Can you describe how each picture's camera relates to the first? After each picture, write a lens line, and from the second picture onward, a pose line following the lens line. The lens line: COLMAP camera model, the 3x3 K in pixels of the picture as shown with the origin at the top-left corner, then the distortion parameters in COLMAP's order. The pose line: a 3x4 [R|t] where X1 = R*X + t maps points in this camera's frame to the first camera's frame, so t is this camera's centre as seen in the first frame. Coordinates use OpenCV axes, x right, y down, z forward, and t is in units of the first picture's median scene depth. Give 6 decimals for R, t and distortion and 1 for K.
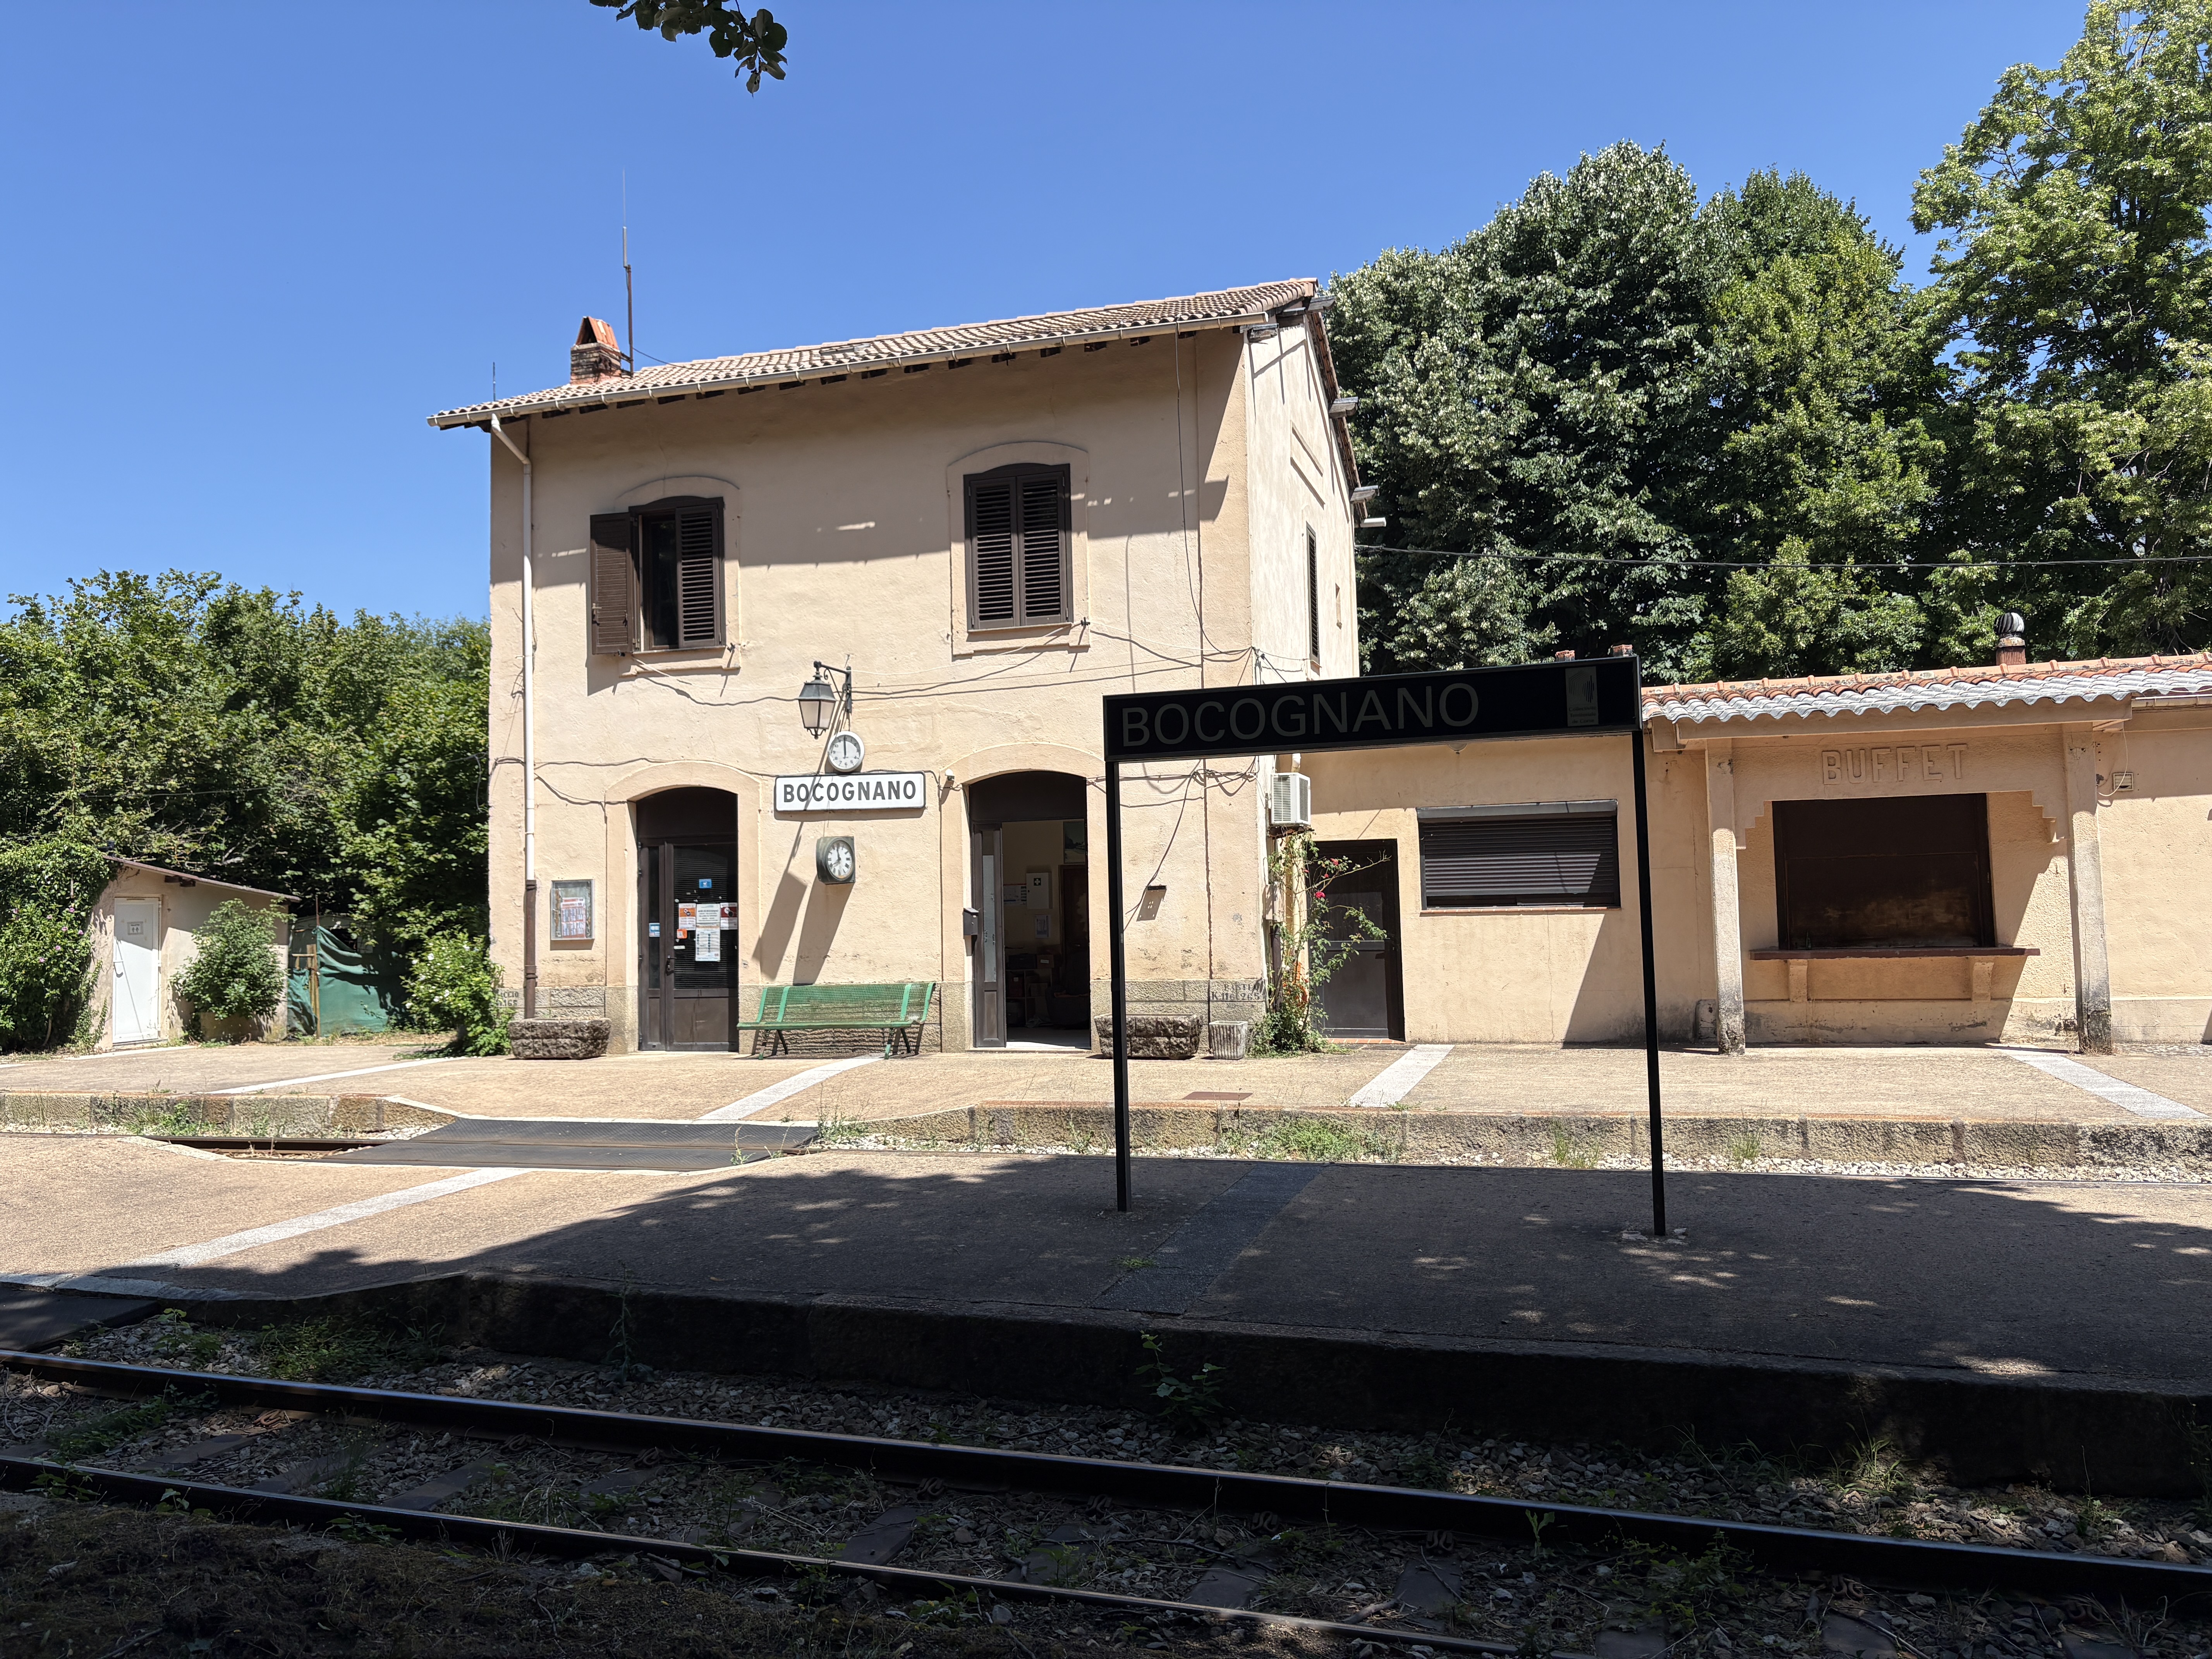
lens RADIAL K [[1621.8, 0, 1095.9], [0, 1621.8, 820.5], [0, 0, 1]] dist [0.130839, -0.272225]
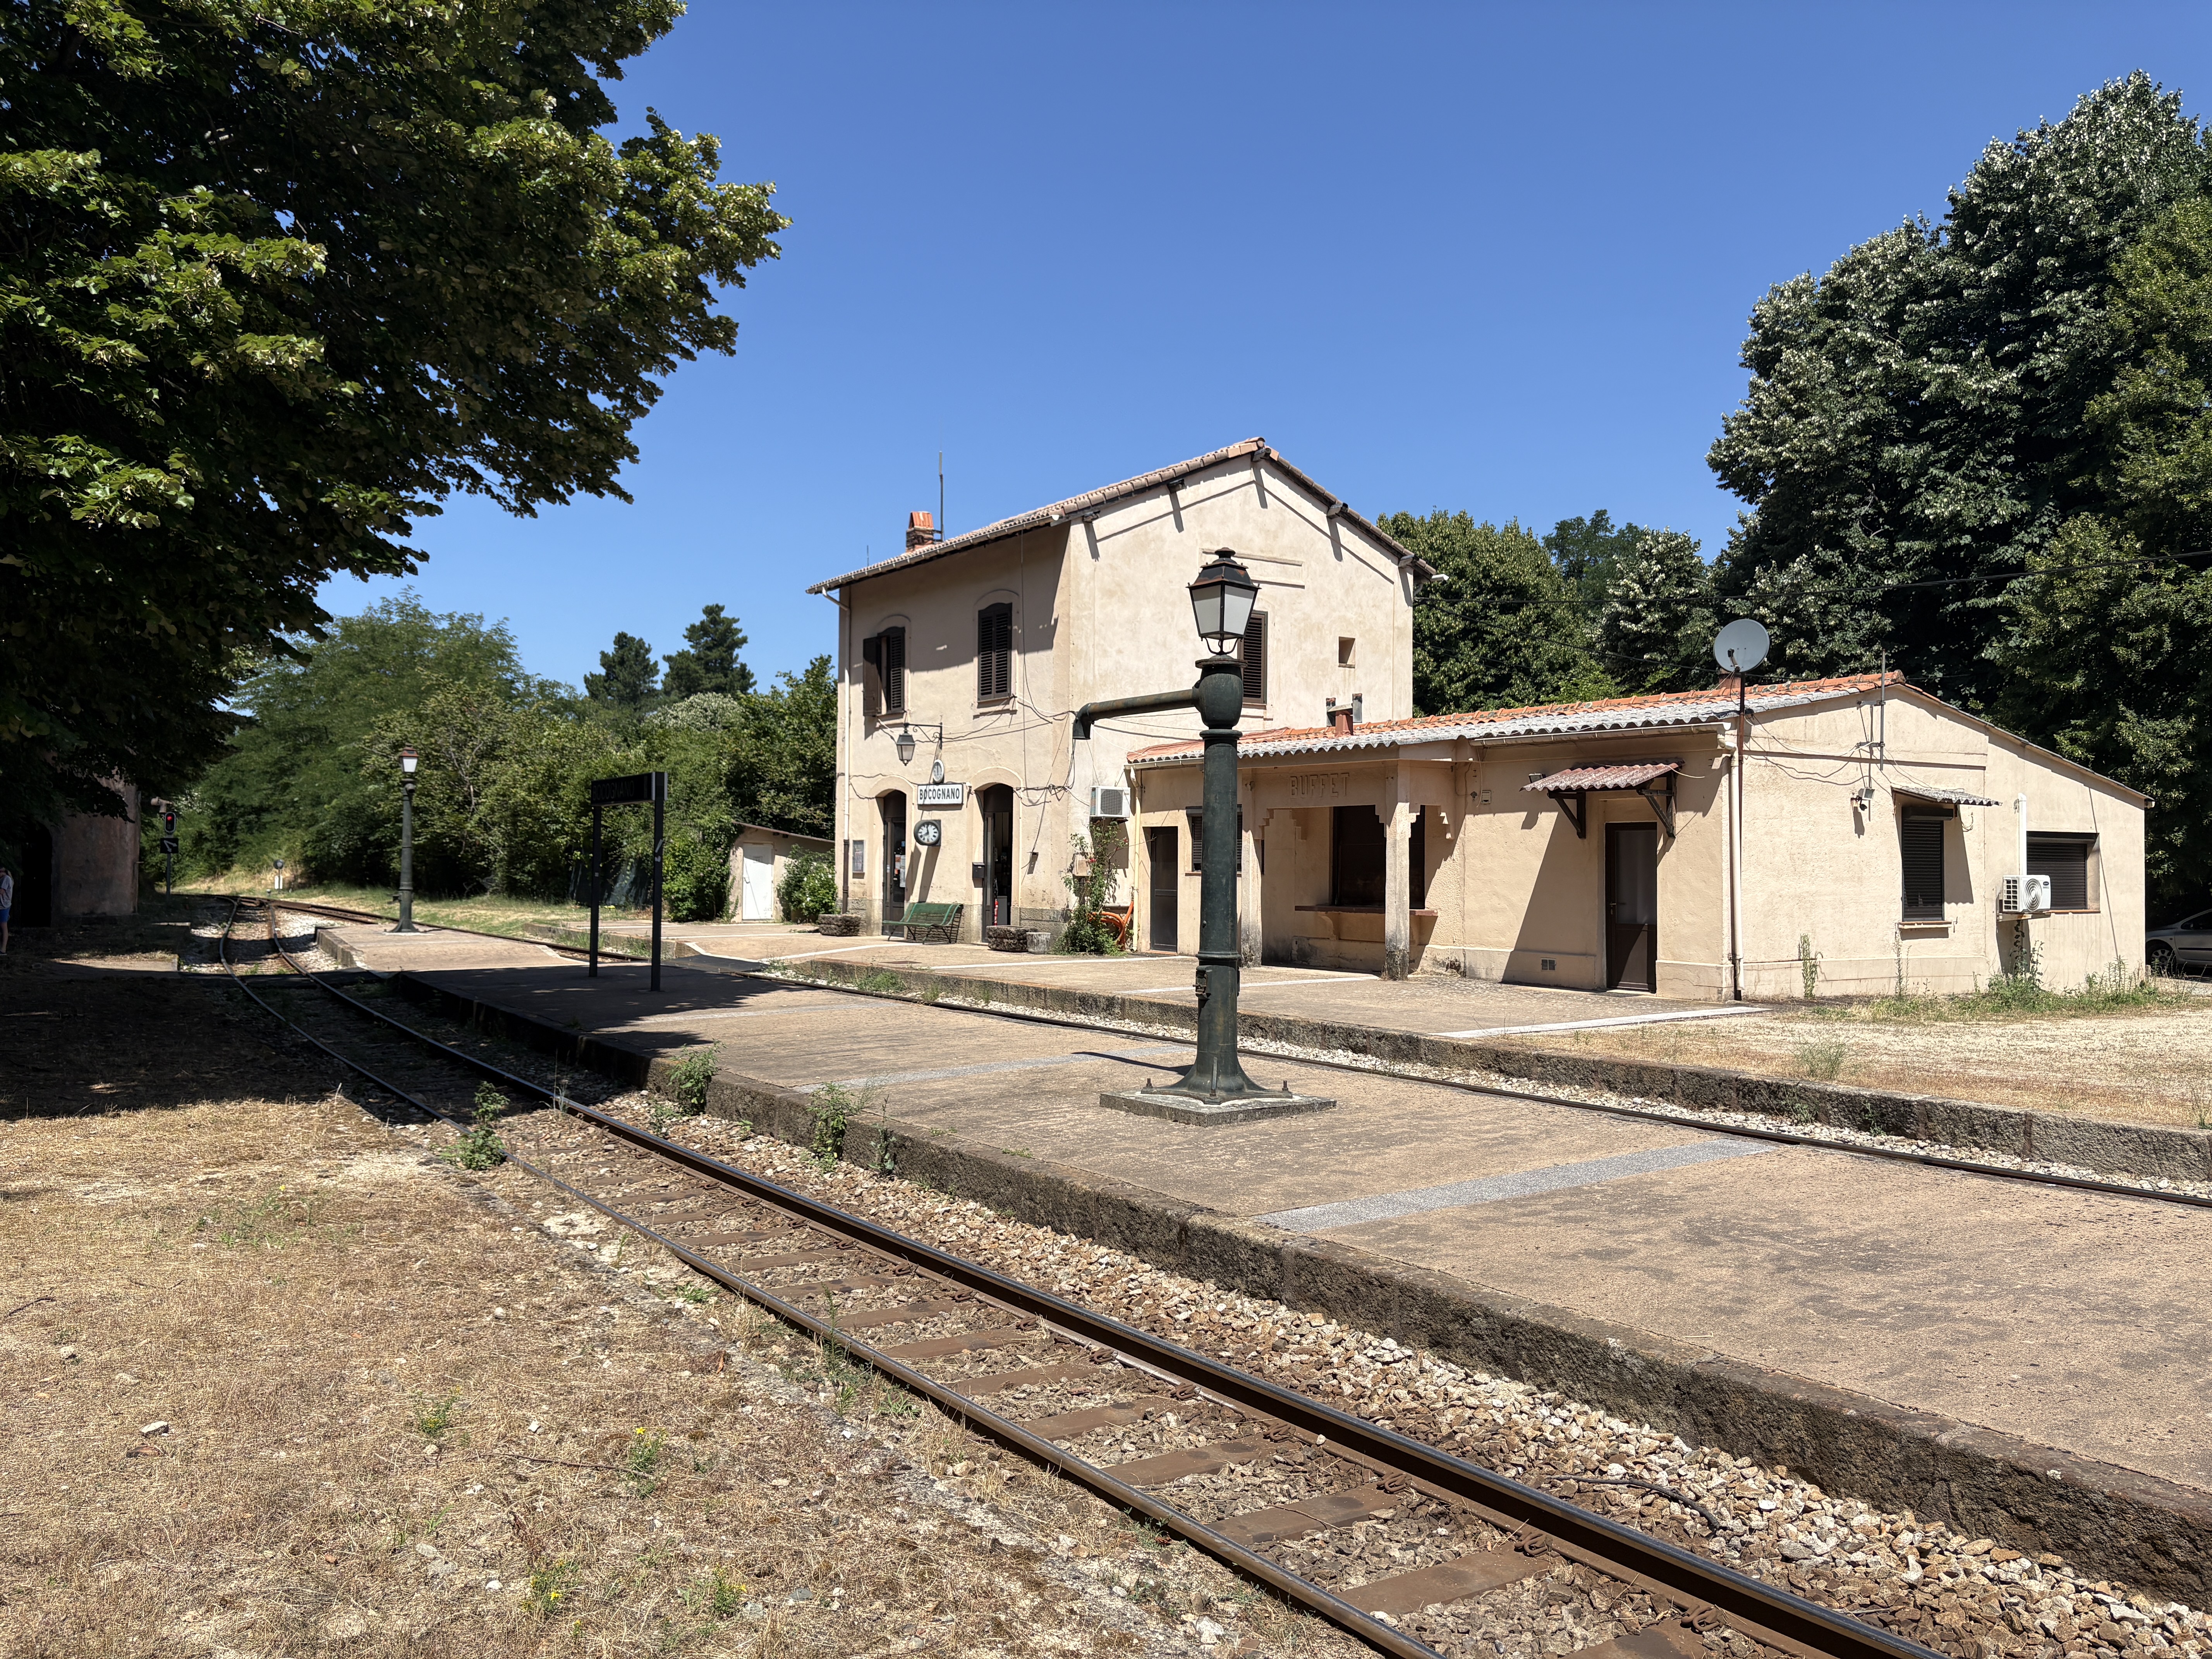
lens RADIAL K [[1676.9, 0, 1101.4], [0, 1676.9, 867.2], [0, 0, 1]] dist [-0.000714, -0.001380]
pose [[0.780899, 0.033118, -0.623778, 1.110897], [0.005691, 0.998175, 0.060120, -0.046475], [0.624631, -0.050497, 0.779286, -0.304204]]
